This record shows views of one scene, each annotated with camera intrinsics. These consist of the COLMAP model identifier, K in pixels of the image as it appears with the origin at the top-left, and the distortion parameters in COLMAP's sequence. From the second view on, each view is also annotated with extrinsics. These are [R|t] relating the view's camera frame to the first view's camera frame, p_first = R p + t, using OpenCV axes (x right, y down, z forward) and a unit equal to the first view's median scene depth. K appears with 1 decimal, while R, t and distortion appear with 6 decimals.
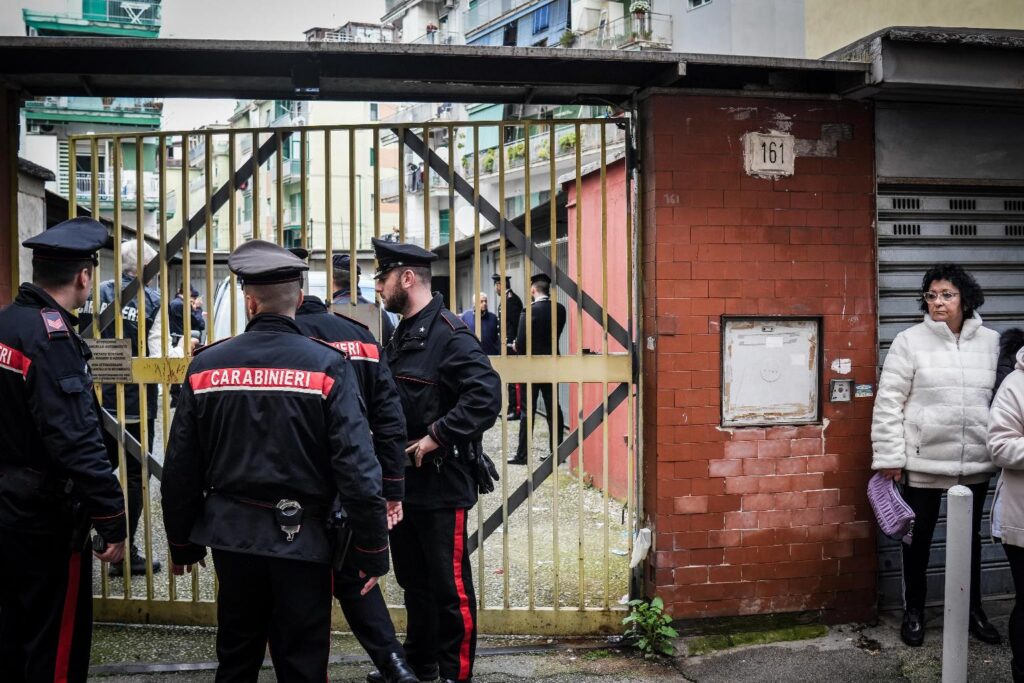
lens RADIAL K [[1087.8, 0, 513.7], [0, 1087.8, 342.3], [0, 0, 1]] dist [-0.098696, 0.000000]
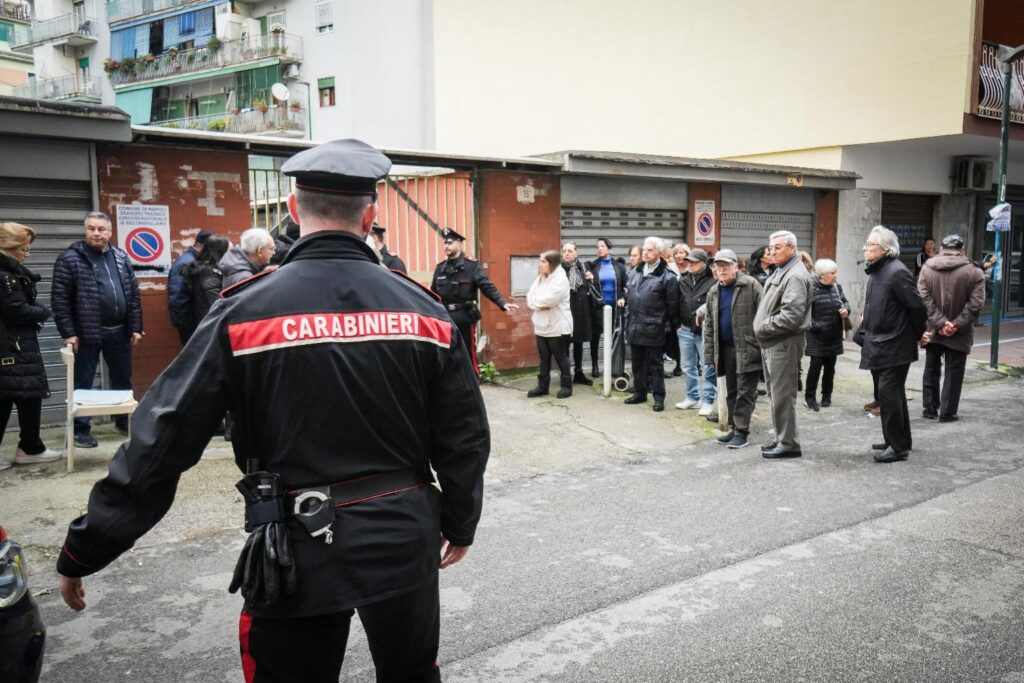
lens RADIAL K [[890.0, 0, 515.7], [0, 890.0, 334.1], [0, 0, 1]] dist [0.087699, 0.007281]
pose [[0.899250, -0.038272, 0.435758, -0.752822], [0.014094, 0.998183, 0.058583, 0.040629], [-0.437208, -0.046540, 0.898155, -0.977541]]
